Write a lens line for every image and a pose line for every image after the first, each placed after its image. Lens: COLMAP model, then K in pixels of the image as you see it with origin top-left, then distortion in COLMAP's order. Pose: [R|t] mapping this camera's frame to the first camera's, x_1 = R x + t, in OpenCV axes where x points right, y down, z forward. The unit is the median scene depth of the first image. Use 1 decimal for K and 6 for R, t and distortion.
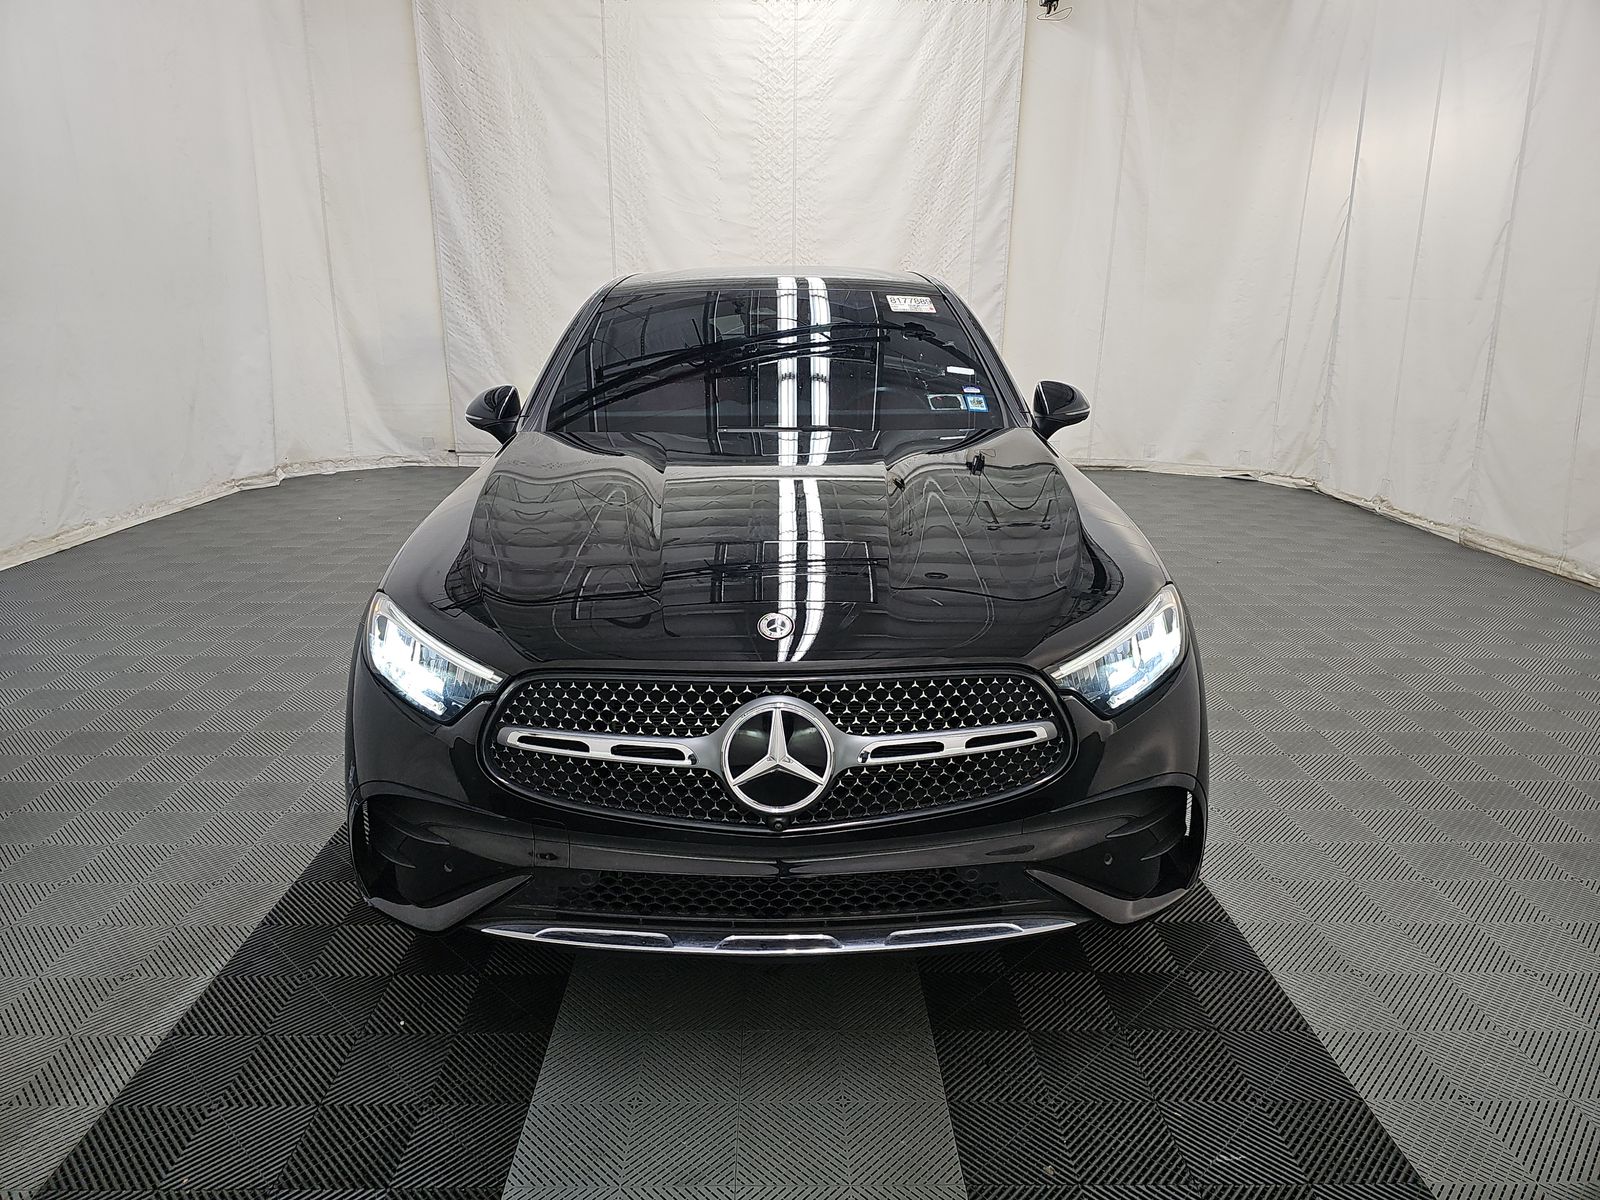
lens RADIAL K [[1085.0, 0, 807.8], [0, 1085.0, 597.7], [0, 0, 1]] dist [0.091668, -0.074334]
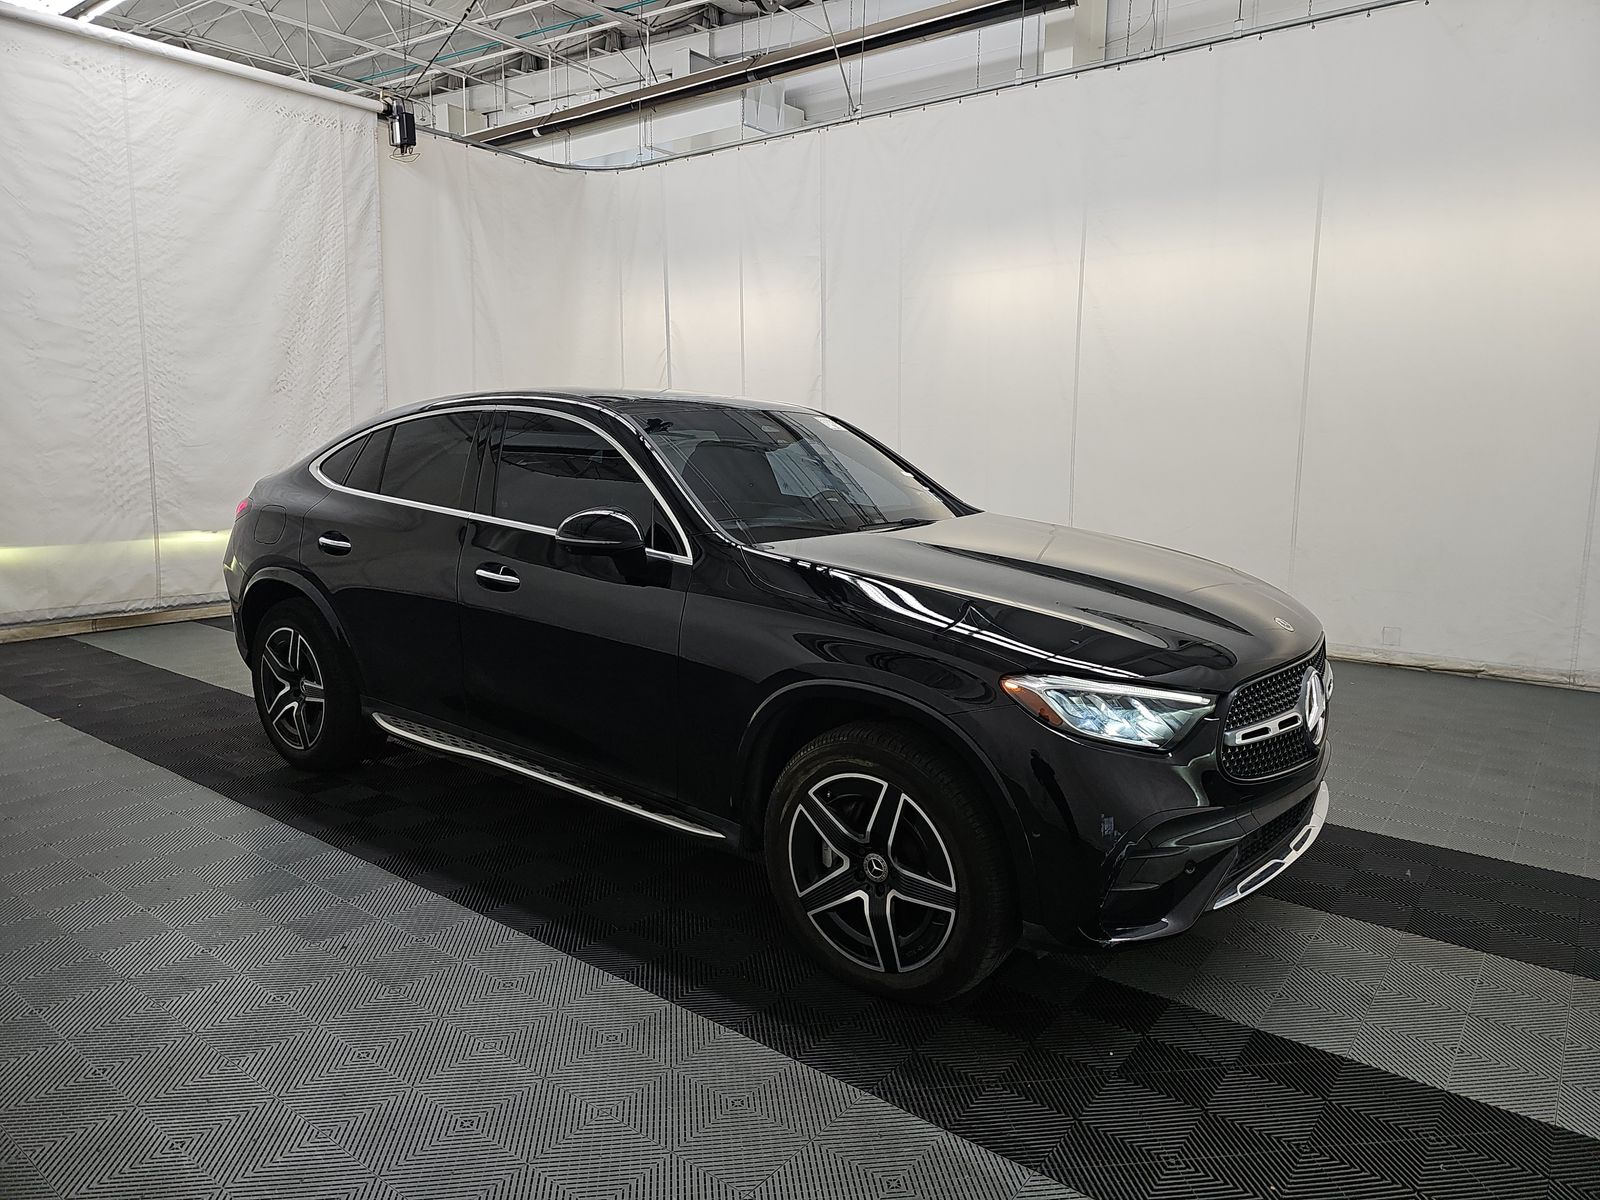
lens RADIAL K [[1085.0, 0, 807.8], [0, 1085.0, 597.7], [0, 0, 1]] dist [0.091668, -0.074334]
pose [[0.603336, -0.123364, 0.787888, -0.405921], [0.211195, 0.977405, -0.008687, -0.034053], [-0.769014, 0.171639, 0.615758, 0.141089]]
